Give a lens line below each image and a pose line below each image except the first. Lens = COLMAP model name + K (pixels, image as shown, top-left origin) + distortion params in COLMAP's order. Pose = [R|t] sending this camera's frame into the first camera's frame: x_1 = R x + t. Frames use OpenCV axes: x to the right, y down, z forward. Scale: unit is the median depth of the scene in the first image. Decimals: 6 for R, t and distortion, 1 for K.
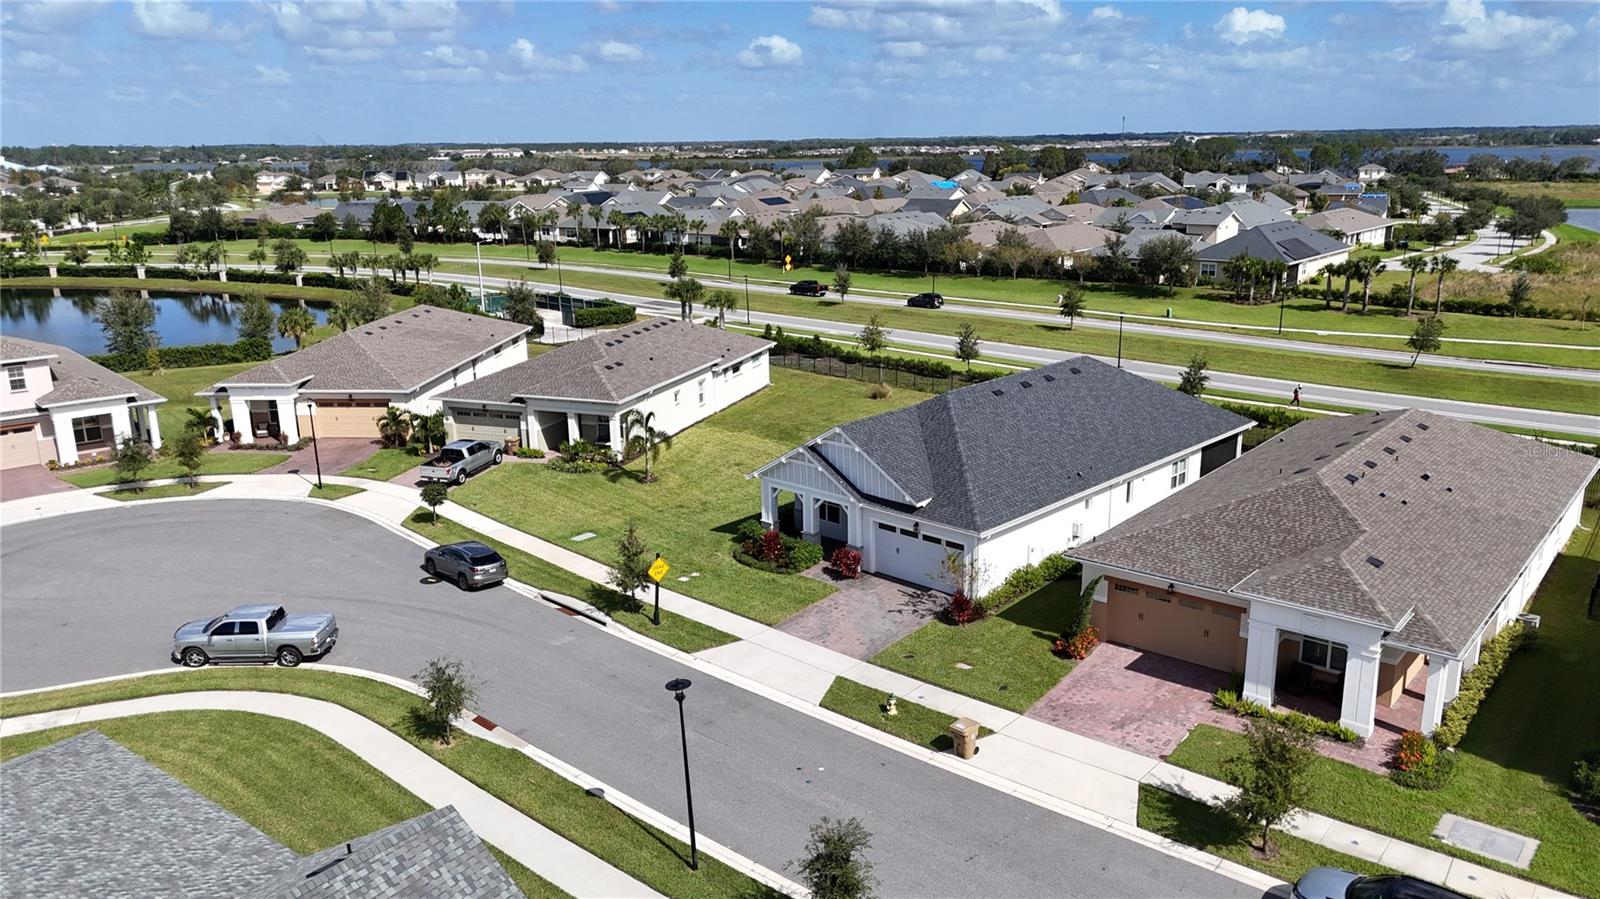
lens RADIAL K [[1175.7, 0, 800.0], [0, 1175.7, 449.5], [0, 0, 1]] dist [0.078933, -0.087081]
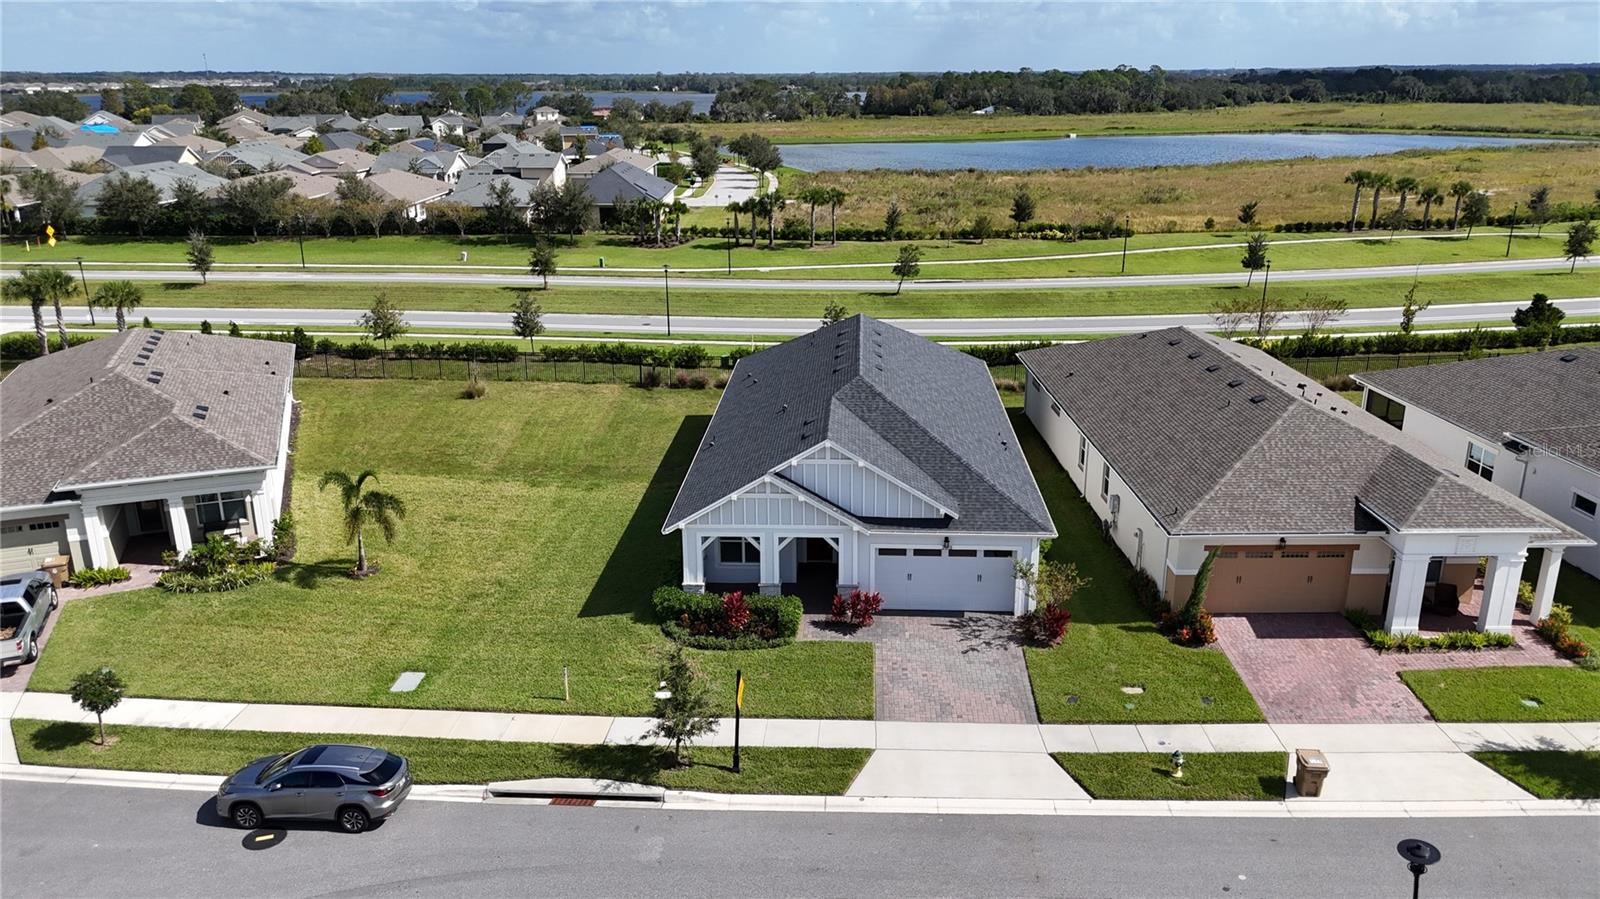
lens RADIAL K [[1175.7, 0, 800.0], [0, 1175.7, 449.5], [0, 0, 1]] dist [0.078933, -0.087081]
pose [[0.759925, -0.186647, 0.622637, -0.377227], [0.158743, 0.982173, 0.100679, -0.076615], [-0.630329, 0.022331, 0.776007, 0.339934]]
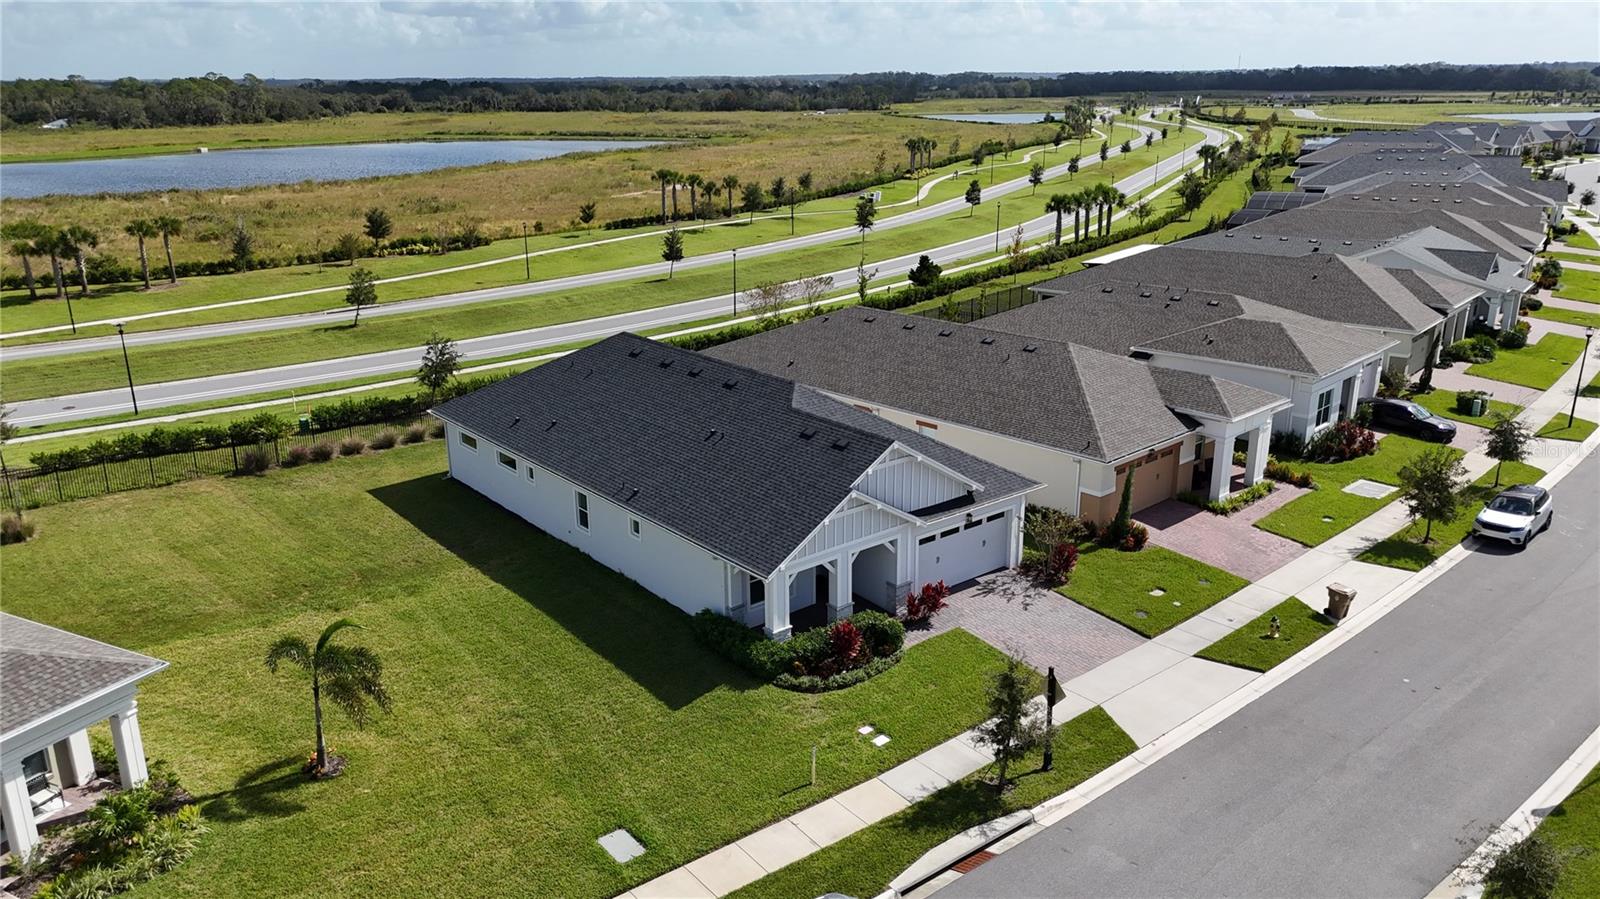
lens RADIAL K [[1175.7, 0, 800.0], [0, 1175.7, 449.5], [0, 0, 1]] dist [0.078933, -0.087081]
pose [[0.124075, -0.284377, 0.950650, -0.572164], [0.256862, 0.934602, 0.246052, -0.178019], [-0.958451, 0.213657, 0.189006, 0.750163]]
